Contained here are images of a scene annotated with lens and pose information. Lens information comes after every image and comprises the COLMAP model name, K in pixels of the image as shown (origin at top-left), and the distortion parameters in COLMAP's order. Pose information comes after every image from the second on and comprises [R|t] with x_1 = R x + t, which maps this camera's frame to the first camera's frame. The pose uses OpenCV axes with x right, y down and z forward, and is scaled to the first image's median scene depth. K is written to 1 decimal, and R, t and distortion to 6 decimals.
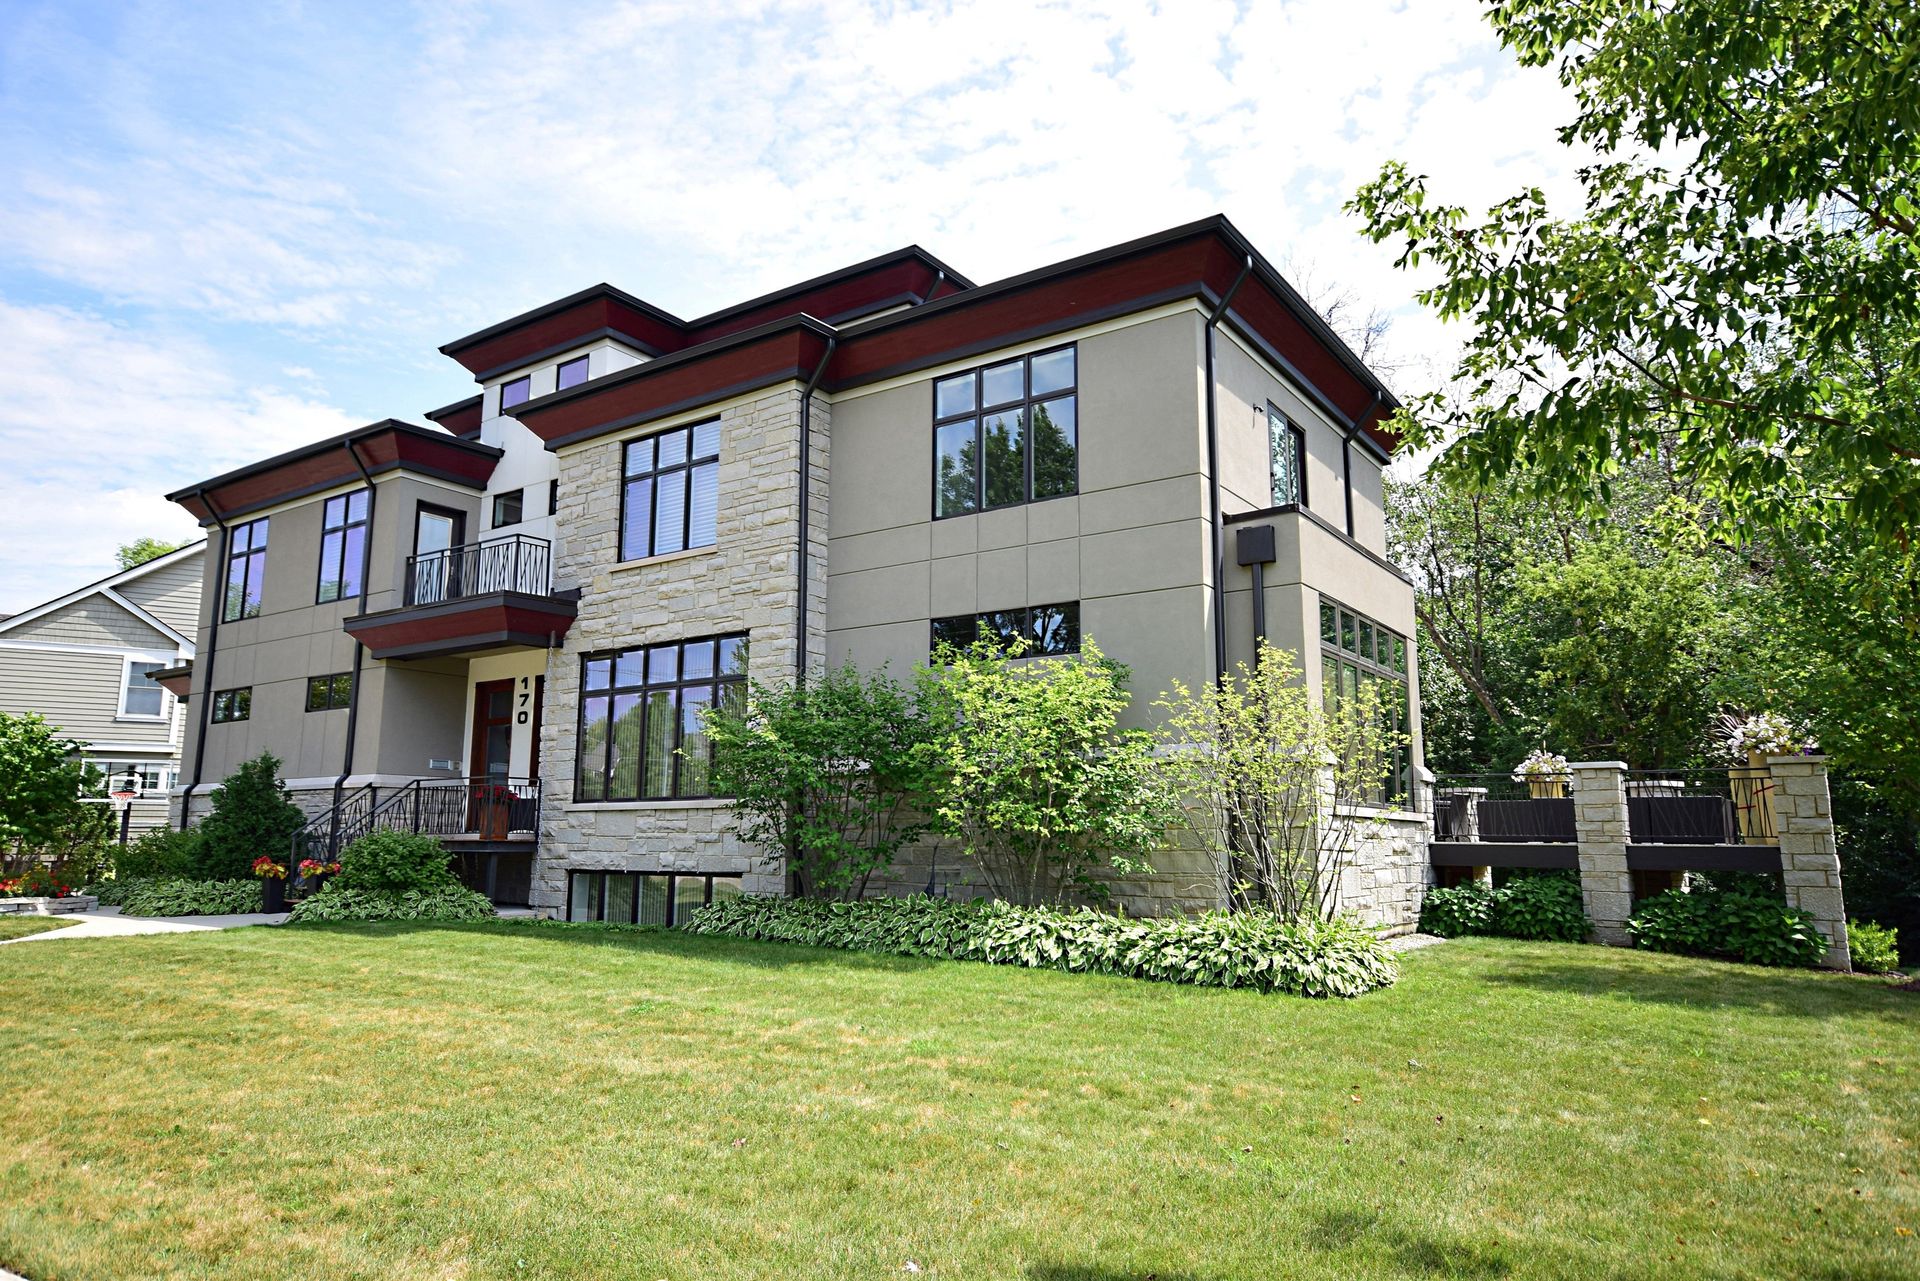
lens RADIAL K [[1171.5, 0, 960.0], [0, 1171.5, 640.5], [0, 0, 1]] dist [0.033180, 0.000555]
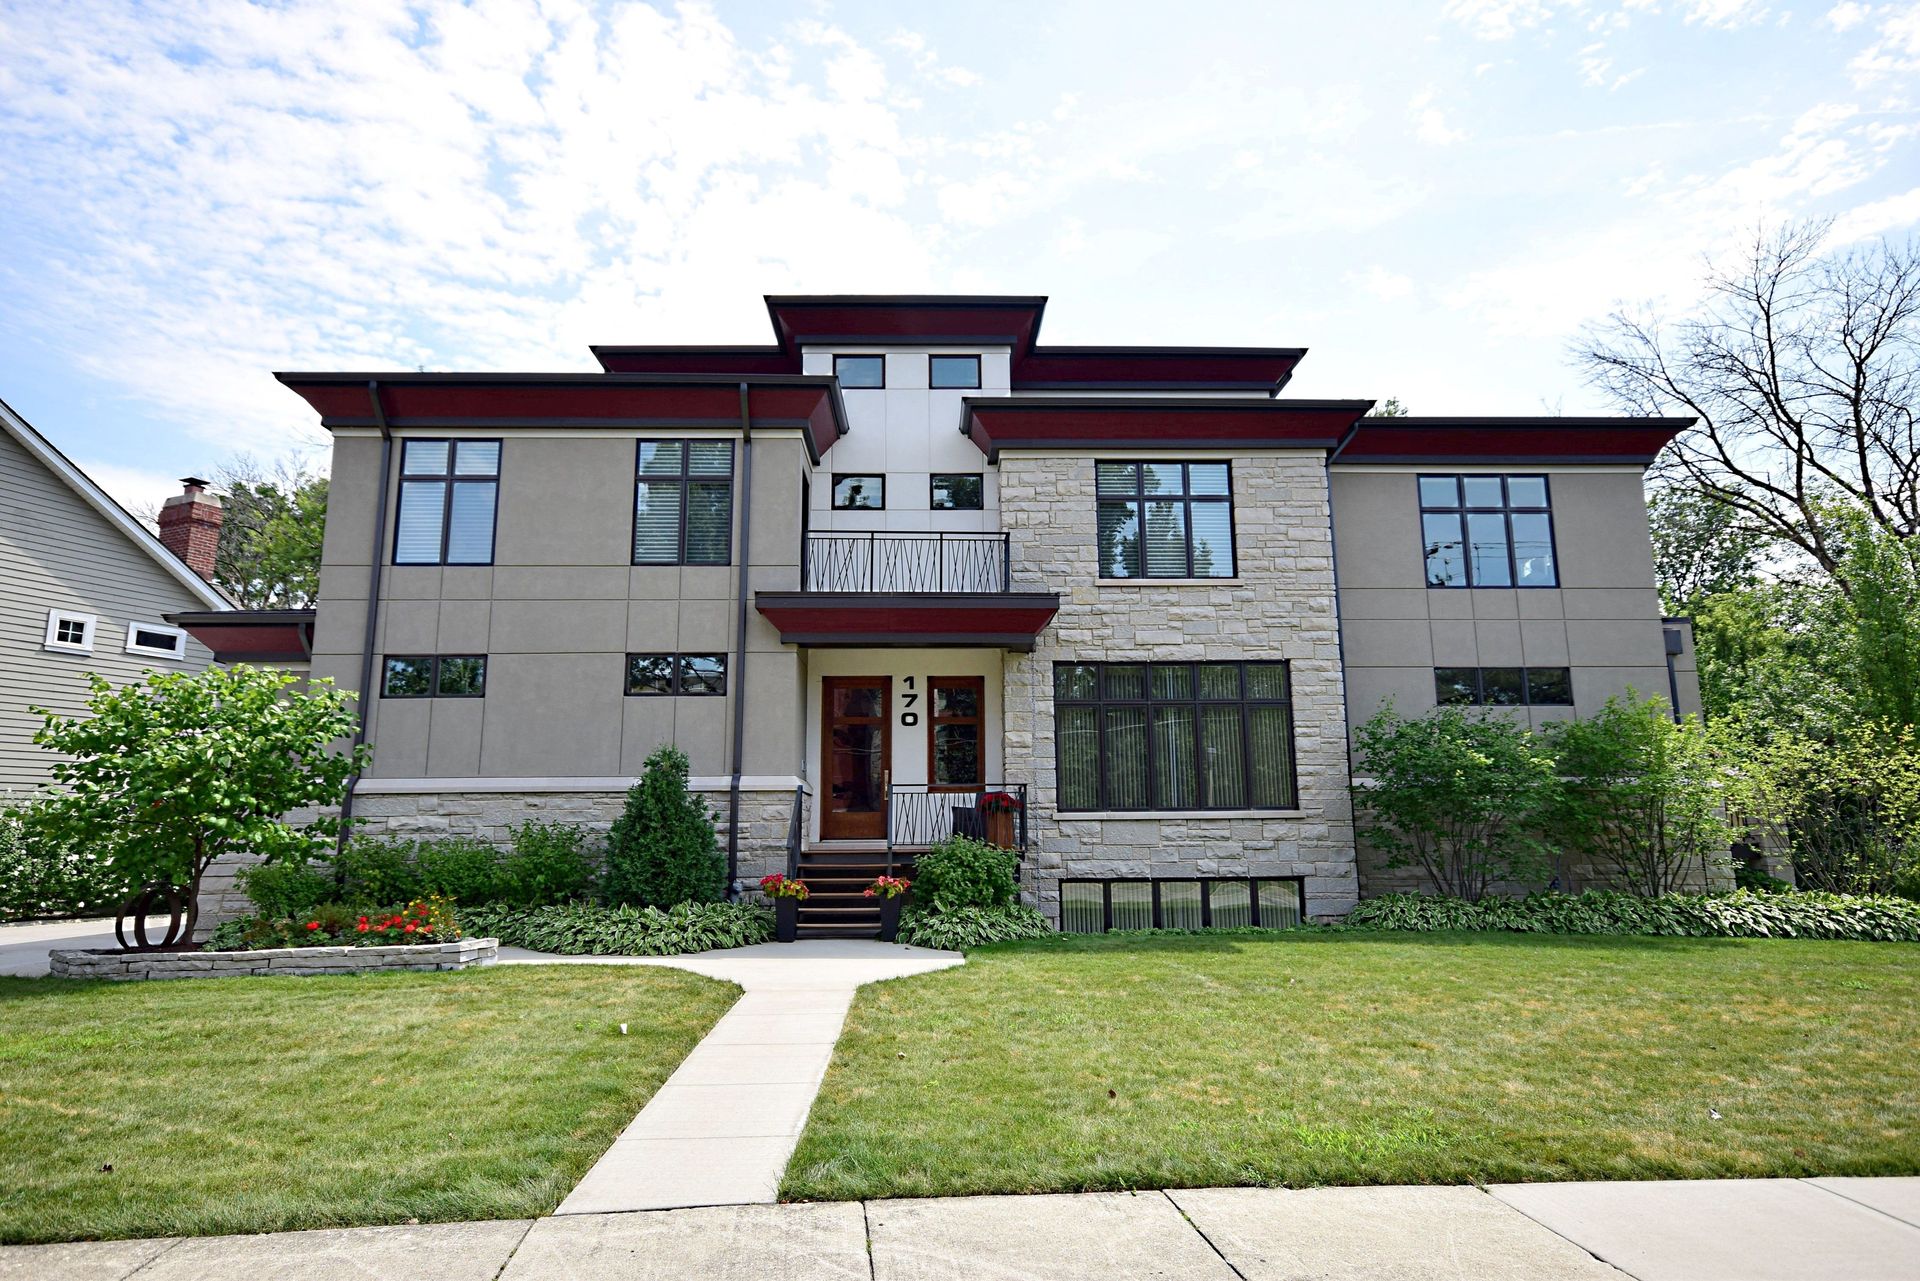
lens RADIAL K [[1129.2, 0, 960.0], [0, 1129.2, 640.5], [0, 0, 1]] dist [0.023888, 0.000376]
pose [[0.807936, 0.102038, 0.580368, -0.974487], [-0.088959, 0.994726, -0.051049, 0.050730], [-0.582517, -0.010385, 0.812752, 0.274286]]
